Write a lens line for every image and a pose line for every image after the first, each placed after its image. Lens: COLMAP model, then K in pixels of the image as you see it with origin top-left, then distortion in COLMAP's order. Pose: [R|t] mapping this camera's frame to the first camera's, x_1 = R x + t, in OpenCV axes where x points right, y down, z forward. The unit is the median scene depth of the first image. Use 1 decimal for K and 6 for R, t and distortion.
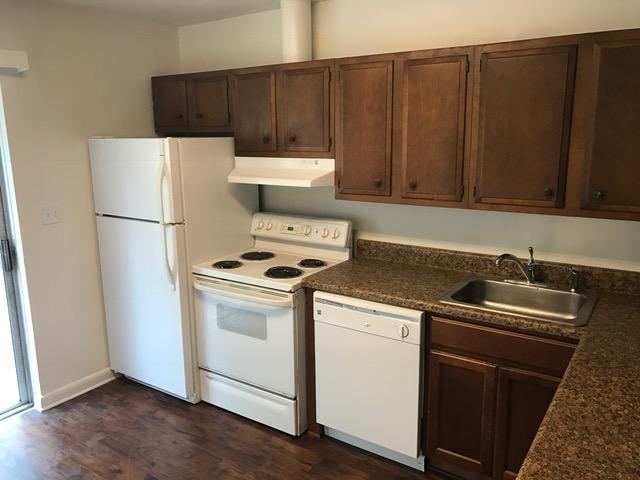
lens RADIAL K [[518.7, 0, 320.8], [0, 518.7, 238.7], [0, 0, 1]] dist [0.002991, -0.028762]
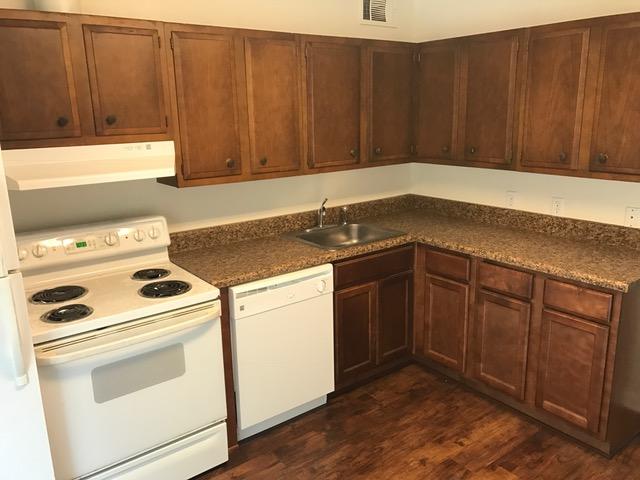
lens RADIAL K [[518.7, 0, 322.0], [0, 518.7, 240.9], [0, 0, 1]] dist [0.002991, -0.028762]
pose [[0.307618, -0.226255, 0.924218, -0.763089], [0.204609, 0.964324, 0.167971, -0.094376], [-0.929250, 0.137433, 0.342937, 0.533920]]
